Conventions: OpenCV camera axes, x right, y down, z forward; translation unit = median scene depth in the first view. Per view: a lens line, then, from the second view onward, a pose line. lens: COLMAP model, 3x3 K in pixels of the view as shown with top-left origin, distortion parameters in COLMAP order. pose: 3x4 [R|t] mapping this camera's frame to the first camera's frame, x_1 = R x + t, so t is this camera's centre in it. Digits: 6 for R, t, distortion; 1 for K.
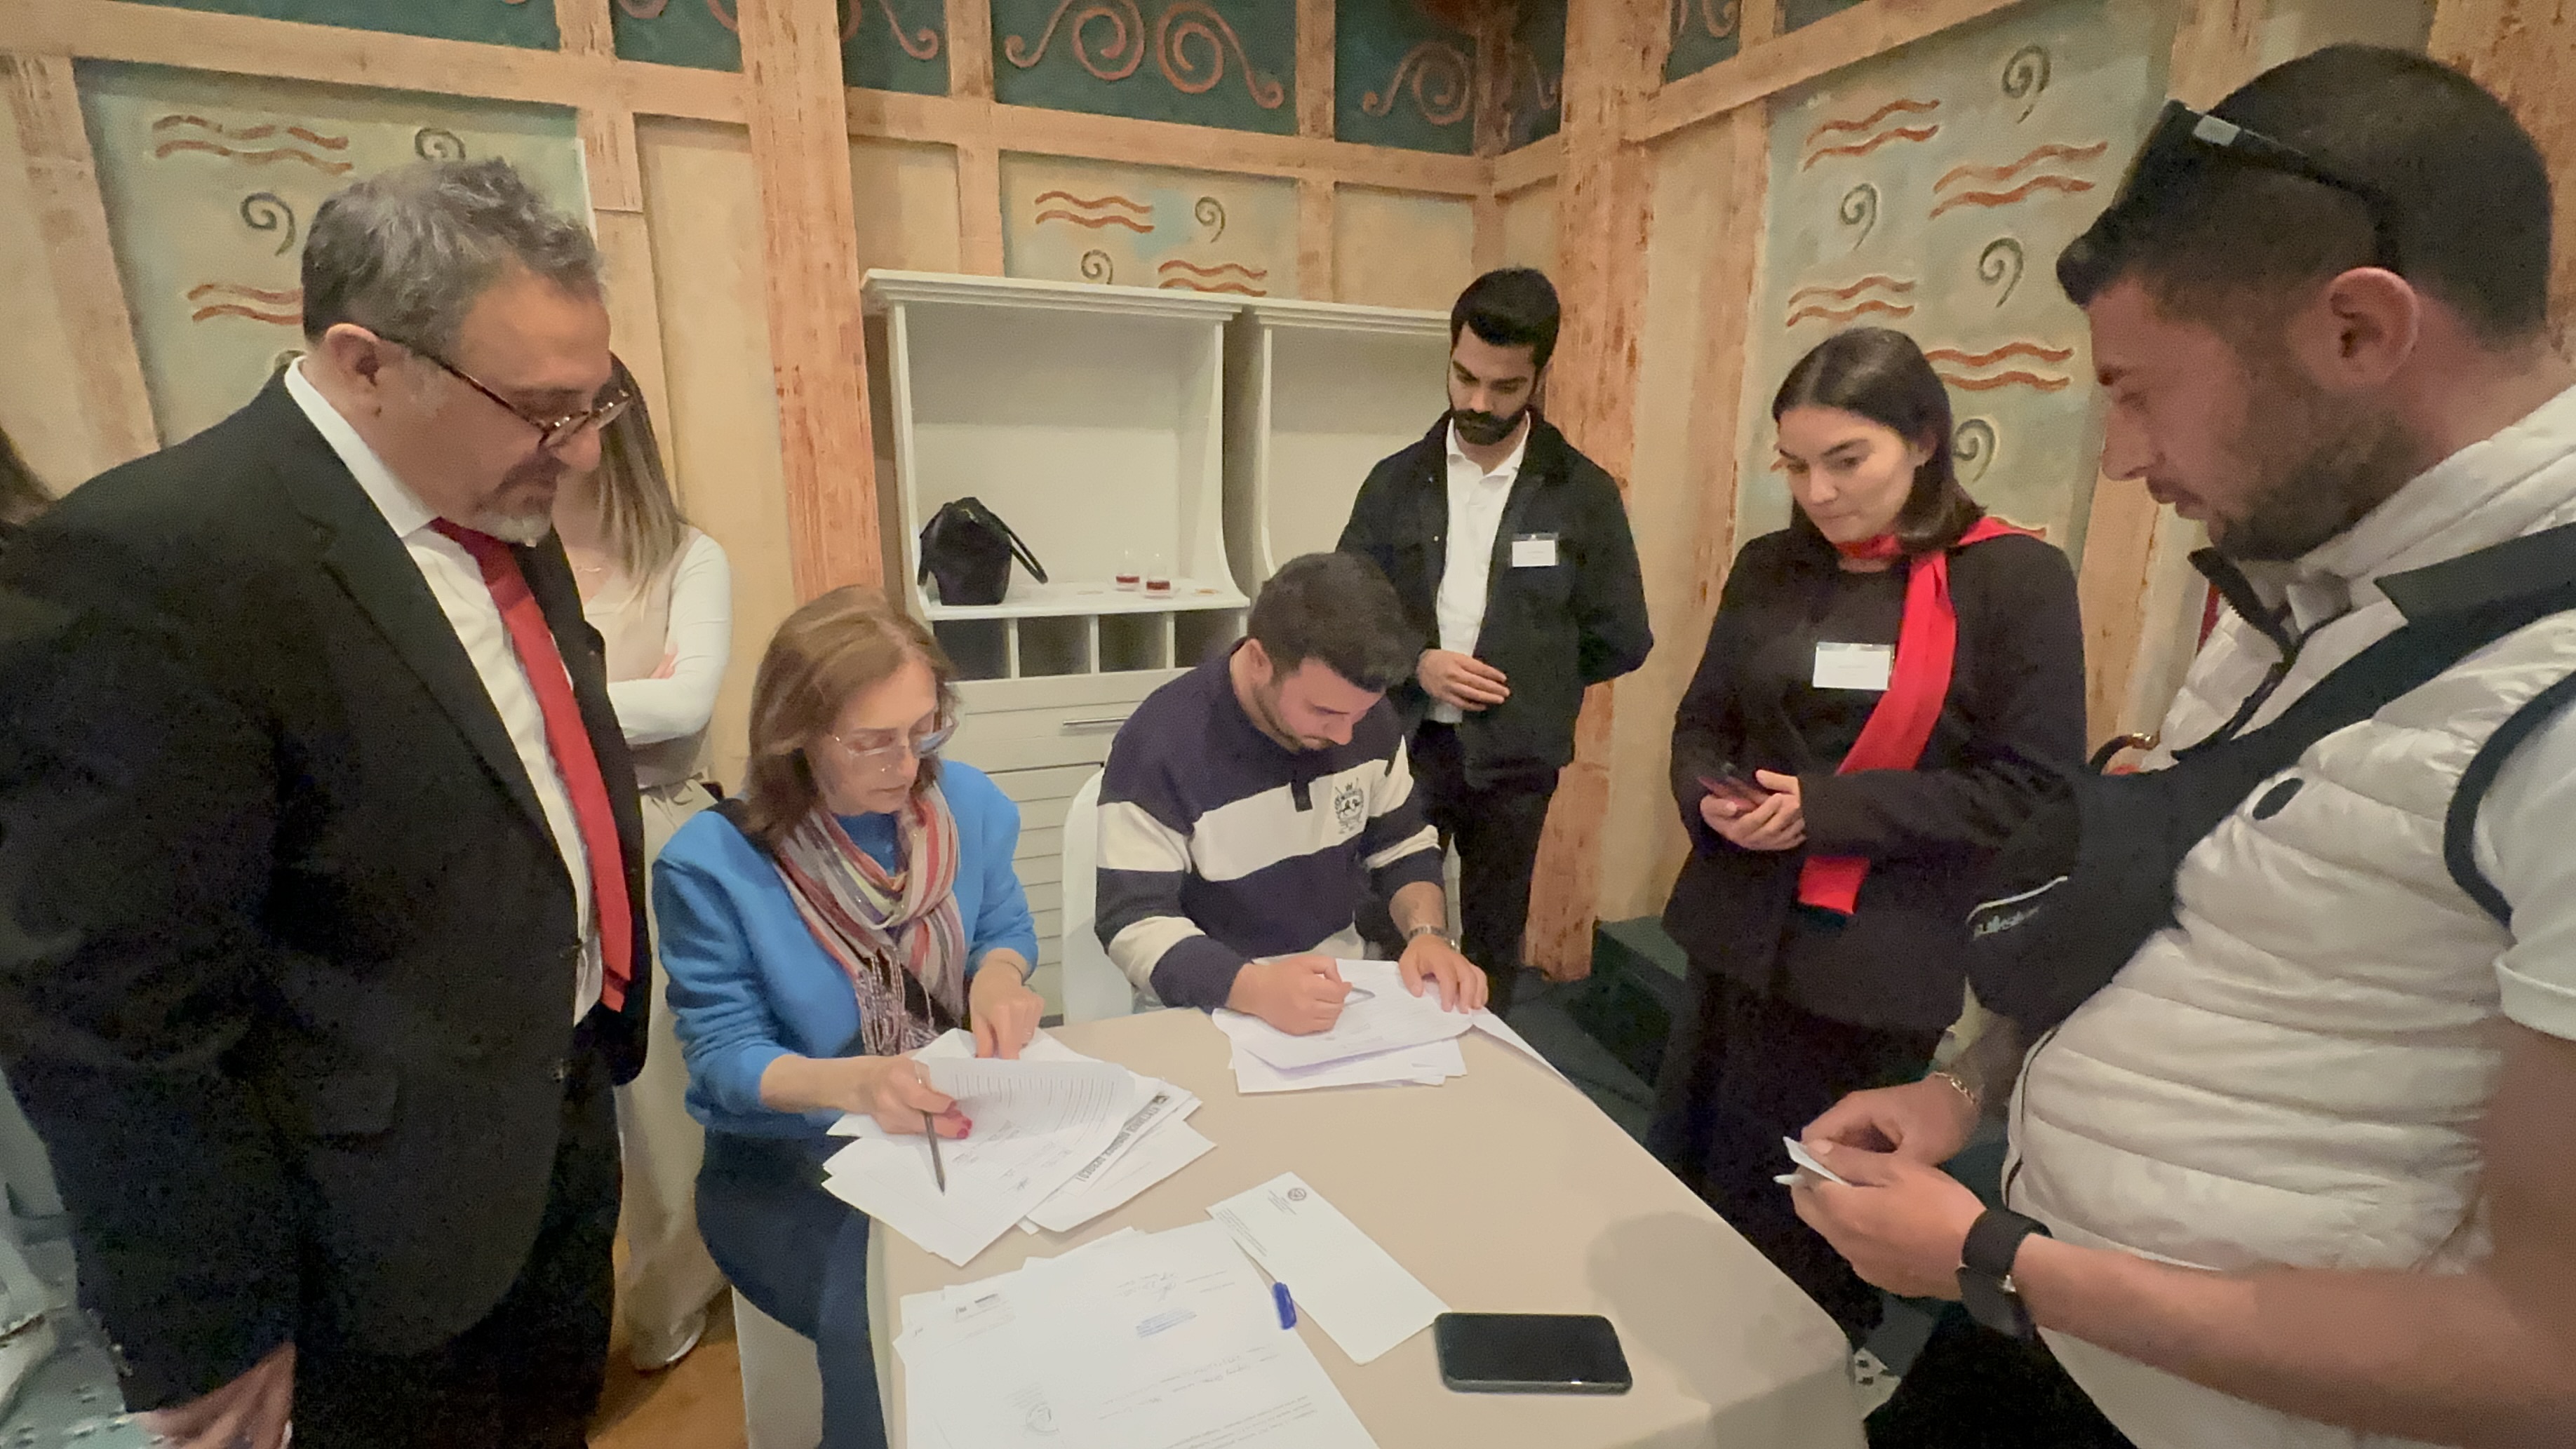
lens RADIAL K [[1122.4, 0, 1292.5], [0, 1122.4, 726.5], [0, 0, 1]] dist [-0.000979, -0.000106]
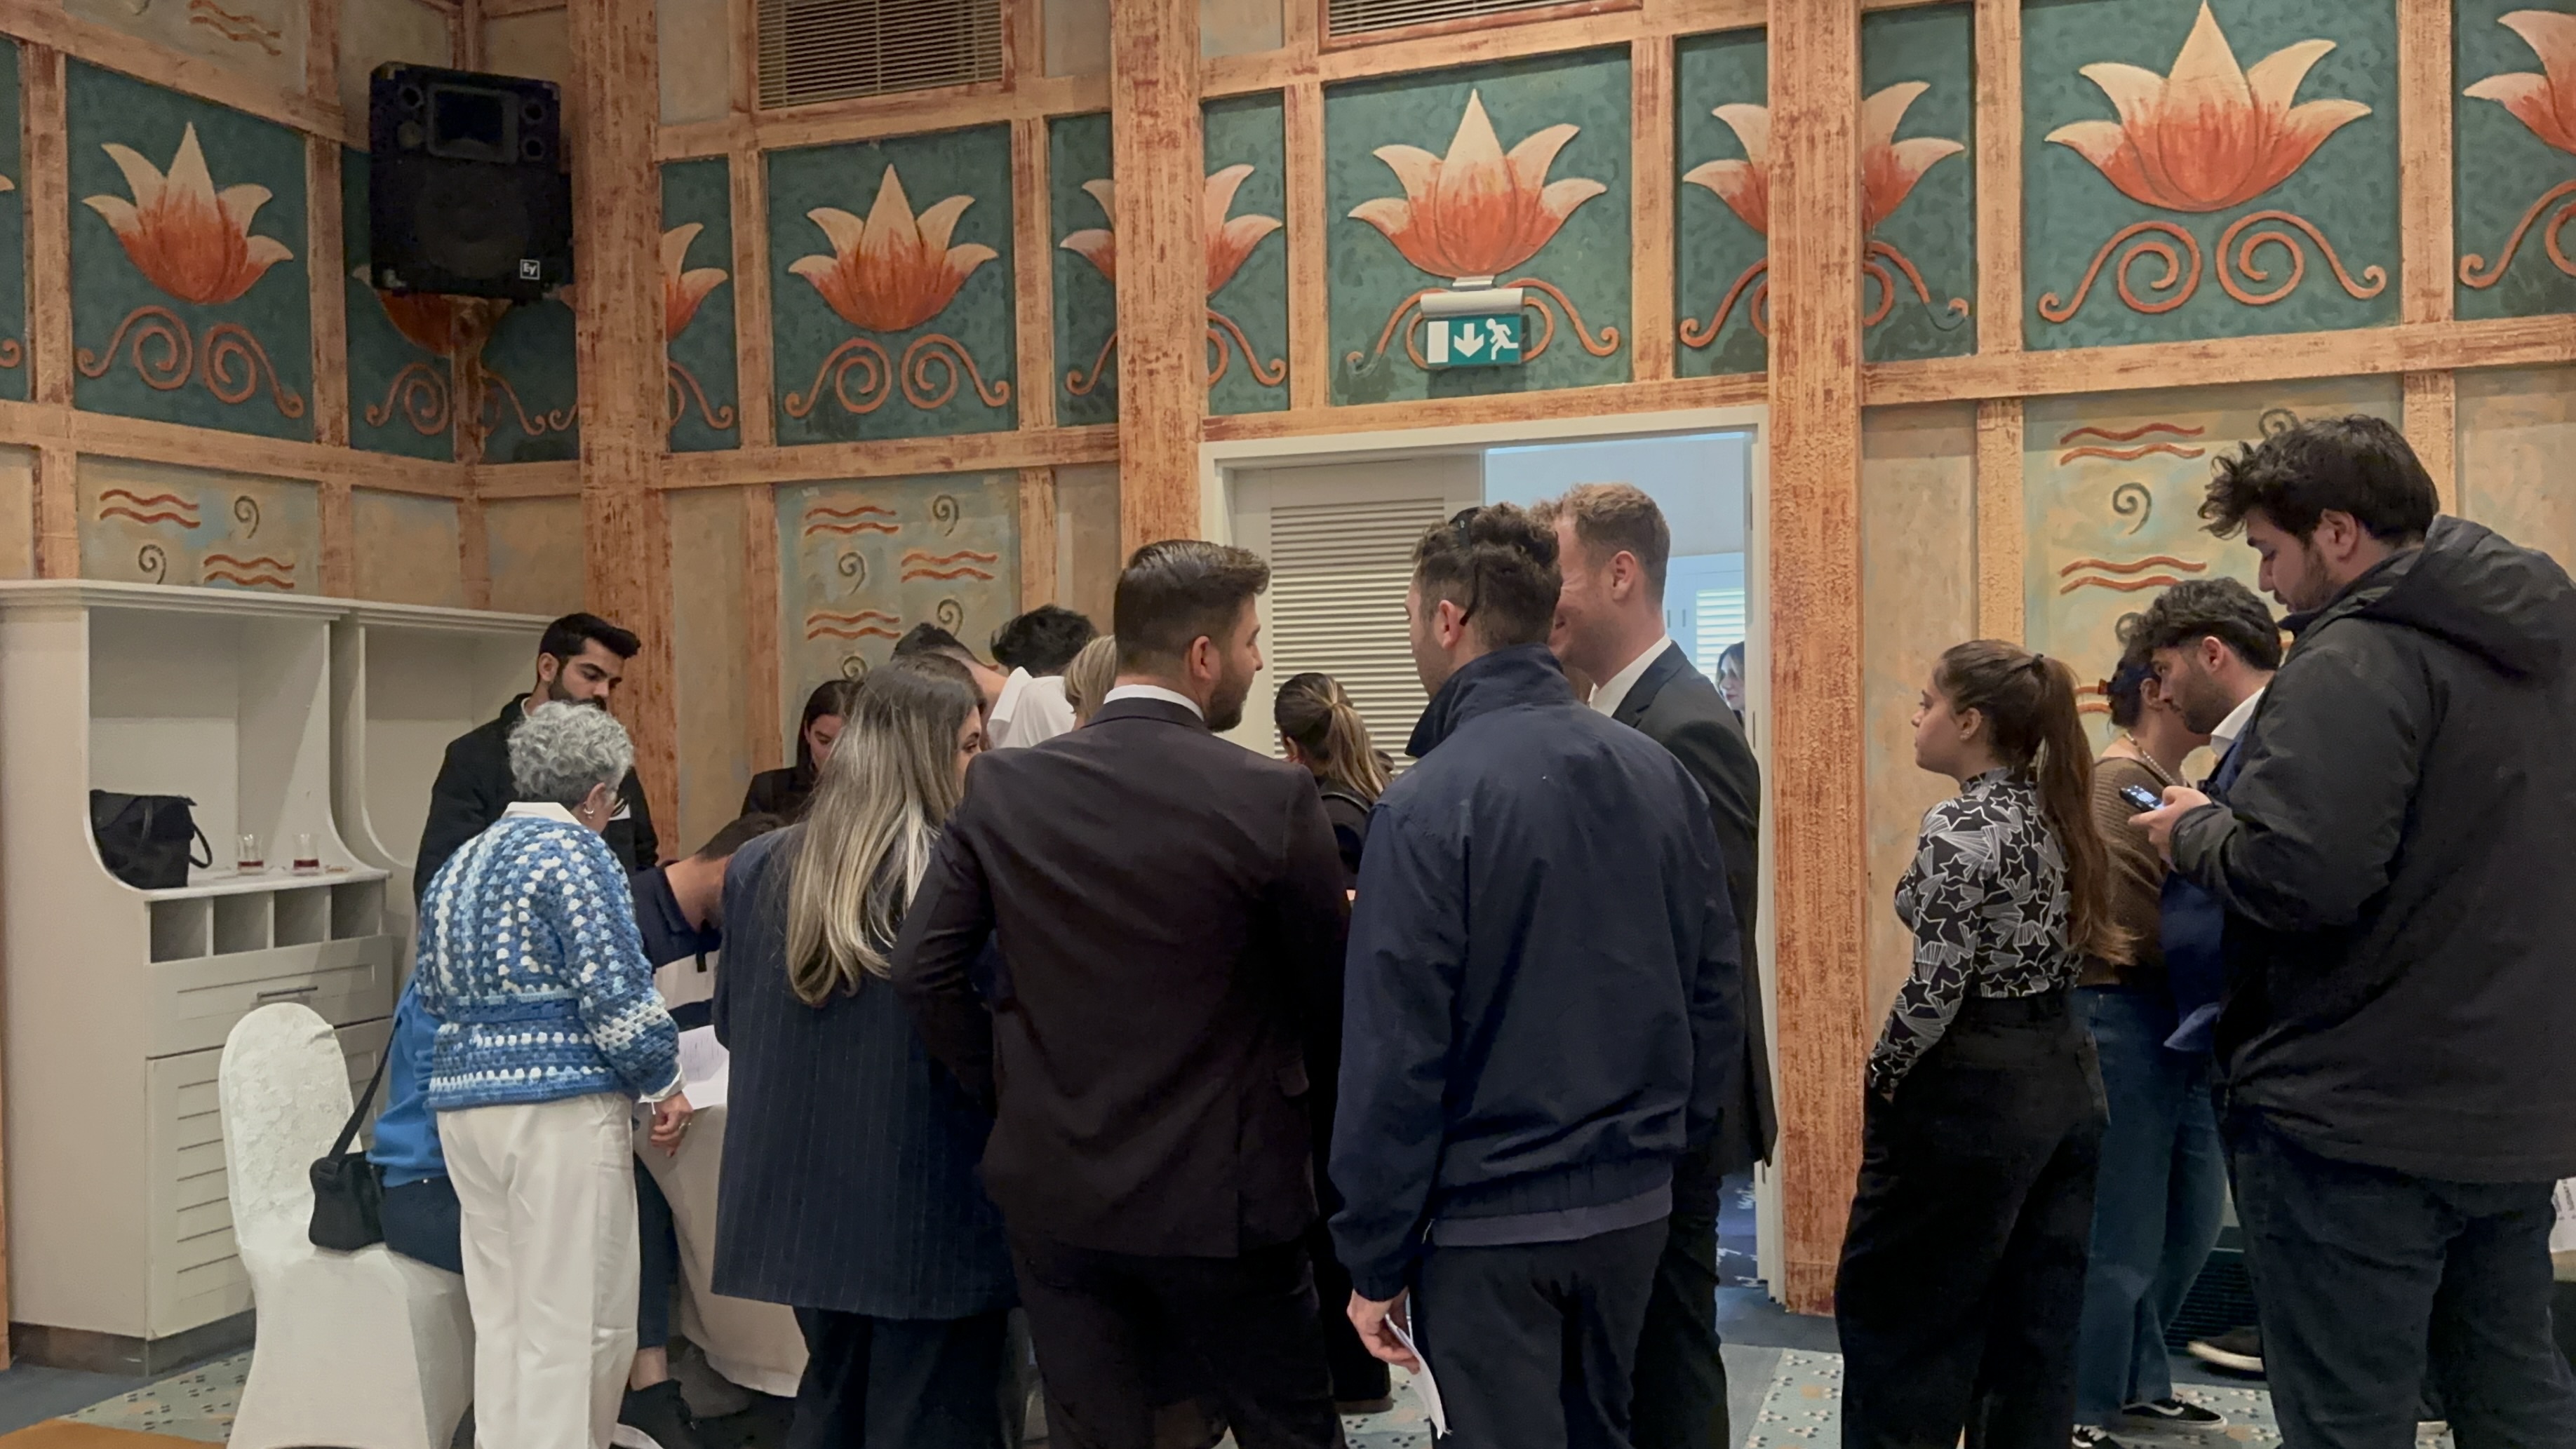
lens RADIAL K [[2445.1, 0, 1290.9], [0, 2445.1, 737.4], [0, 0, 1]] dist [0.128748, 0.000000]
pose [[0.677719, -0.023893, 0.734933, -1.191829], [0.197779, 0.968563, -0.150894, 0.289161], [-0.708223, 0.247618, 0.661139, -1.200267]]
